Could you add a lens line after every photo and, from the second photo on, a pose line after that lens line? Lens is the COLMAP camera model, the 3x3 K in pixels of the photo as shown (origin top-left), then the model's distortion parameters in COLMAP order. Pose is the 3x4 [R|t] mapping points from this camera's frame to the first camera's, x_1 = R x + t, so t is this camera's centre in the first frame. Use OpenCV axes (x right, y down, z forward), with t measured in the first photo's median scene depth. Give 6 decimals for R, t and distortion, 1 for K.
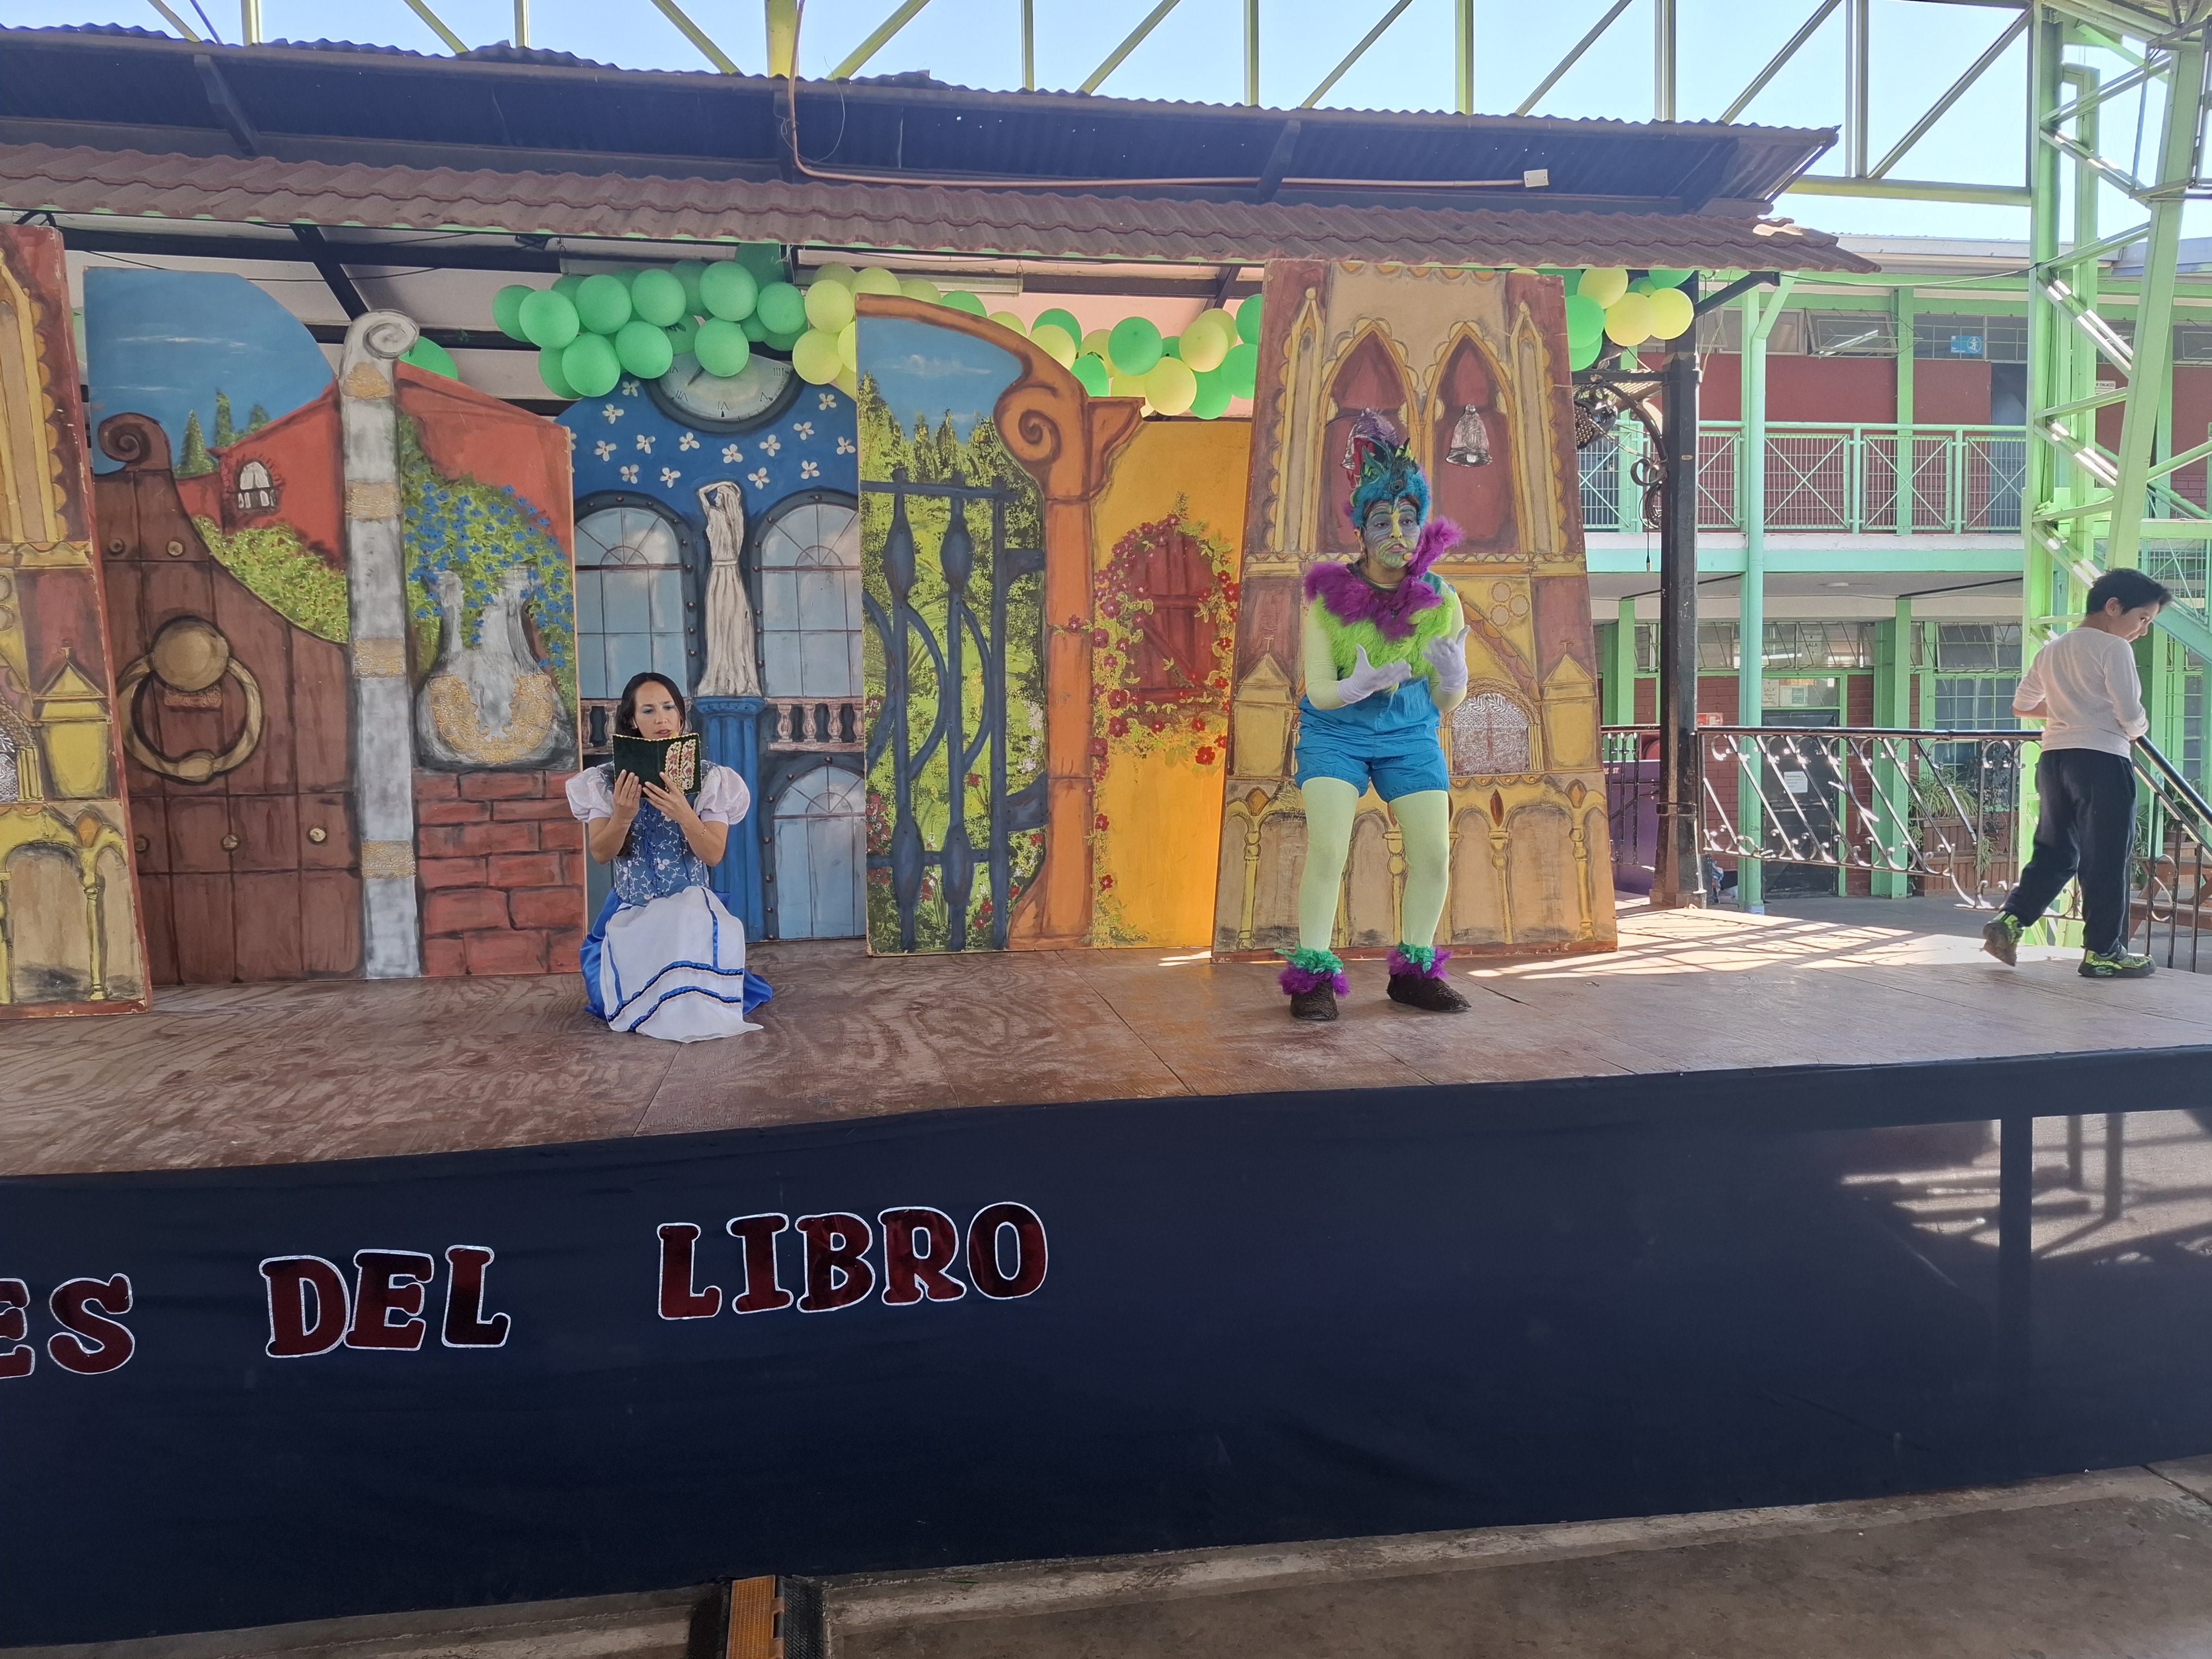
lens RADIAL K [[1575.6, 0, 1124.2], [0, 1575.6, 824.1], [0, 0, 1]] dist [0.106752, -0.125631]
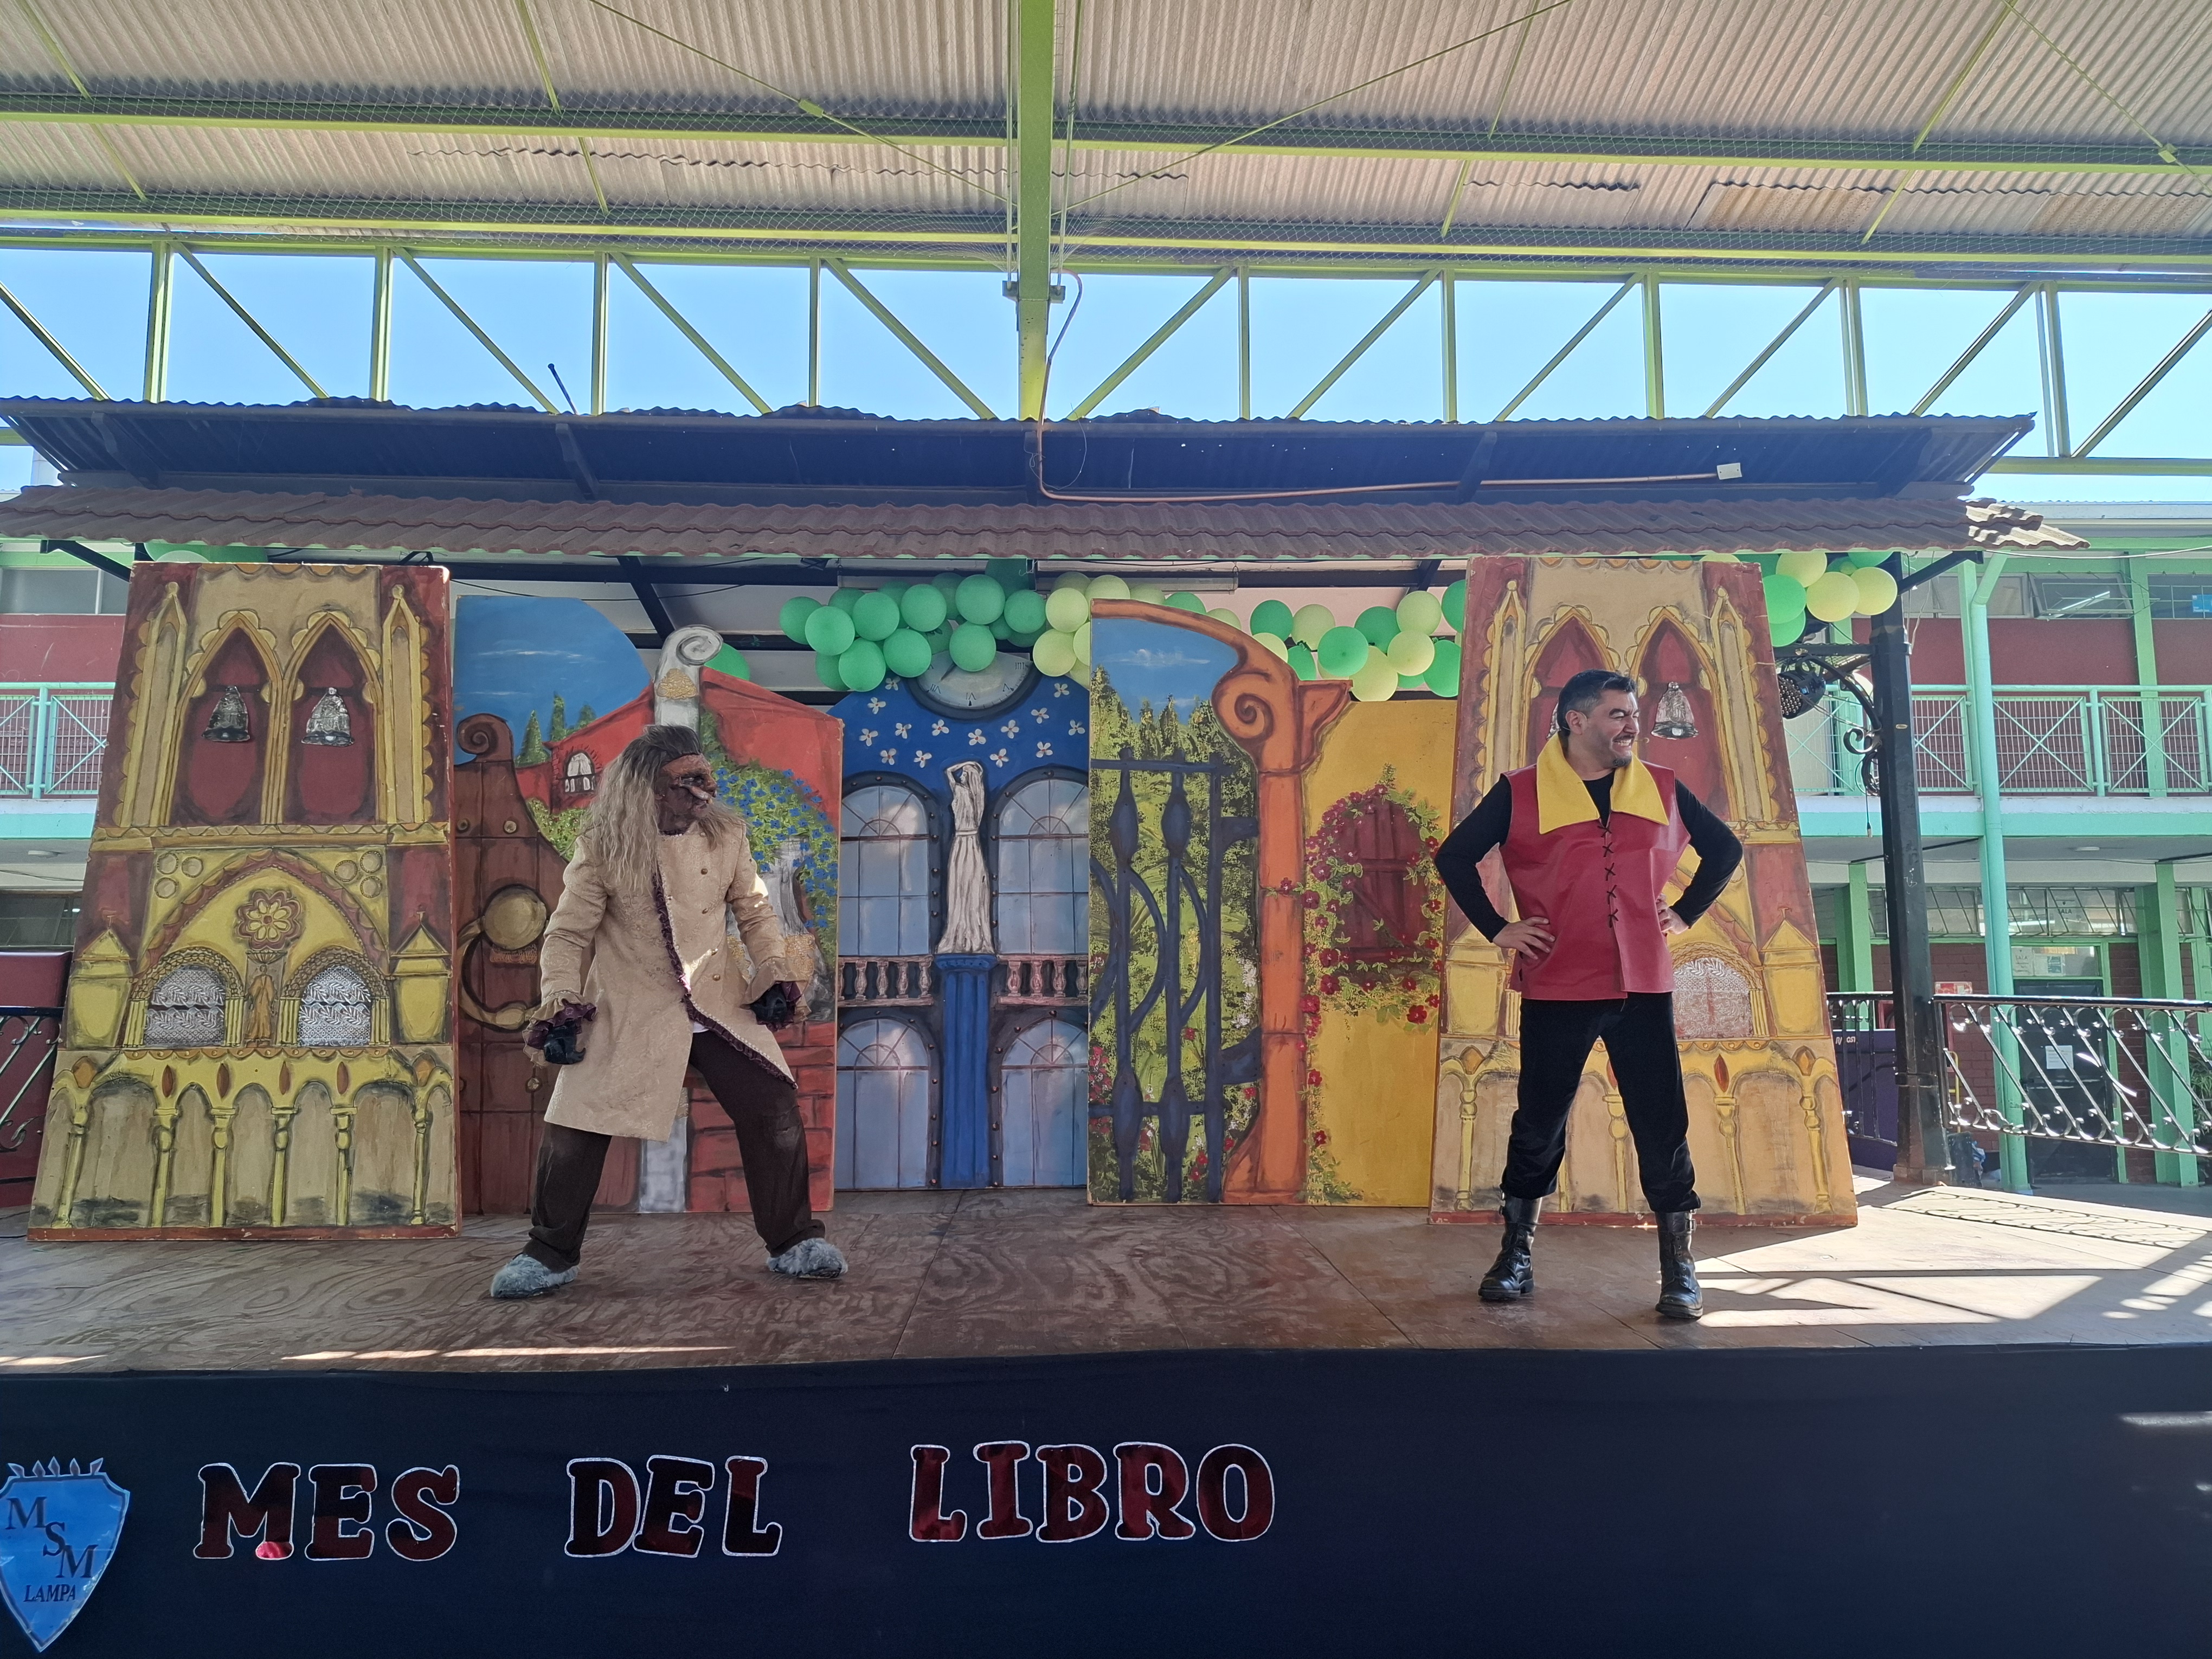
lens RADIAL K [[1565.0, 0, 1092.2], [0, 1565.0, 824.5], [0, 0, 1]] dist [0.125365, -0.168411]
pose [[0.989333, -0.005651, -0.145565, -0.007227], [-0.018218, 0.986603, -0.162120, 0.004778], [0.144531, 0.163043, 0.975975, -0.053109]]
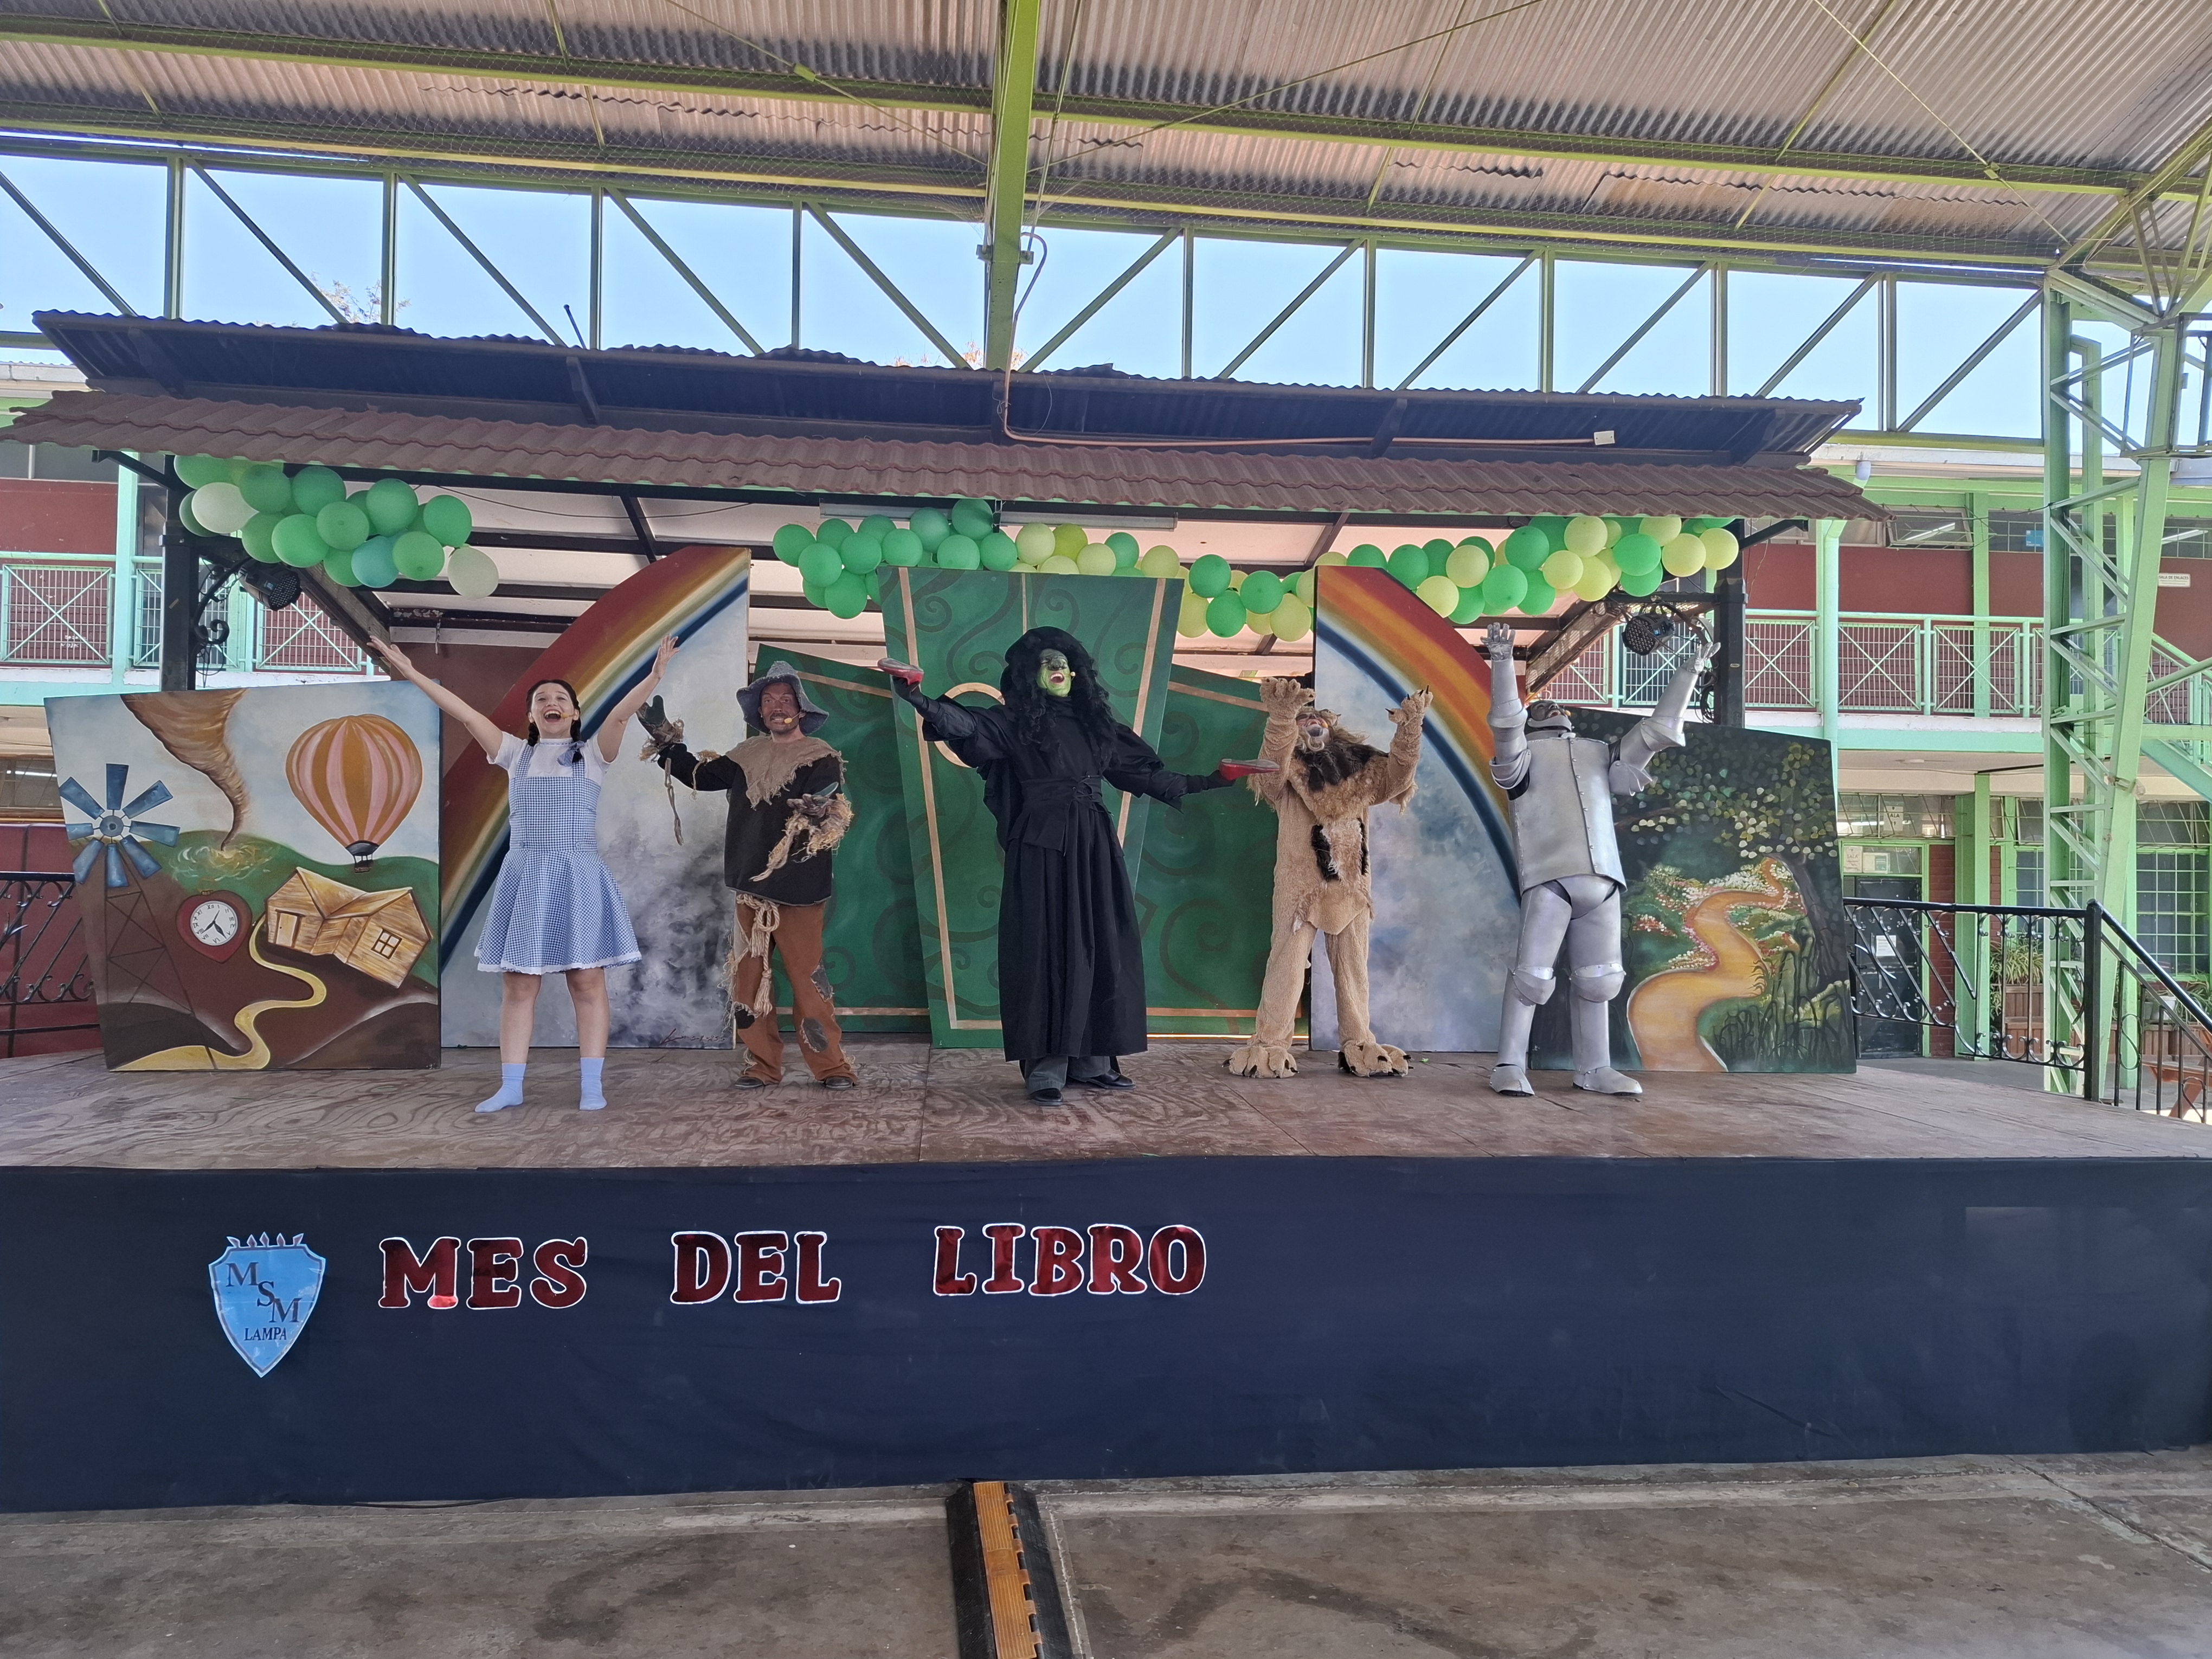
lens RADIAL K [[1556.8, 0, 1102.0], [0, 1556.8, 842.3], [0, 0, 1]] dist [0.098731, -0.118843]
pose [[0.996590, 0.026789, -0.078043, -0.023679], [-0.032776, 0.996533, -0.076470, 0.006756], [0.075724, 0.078767, 0.994013, -0.220664]]
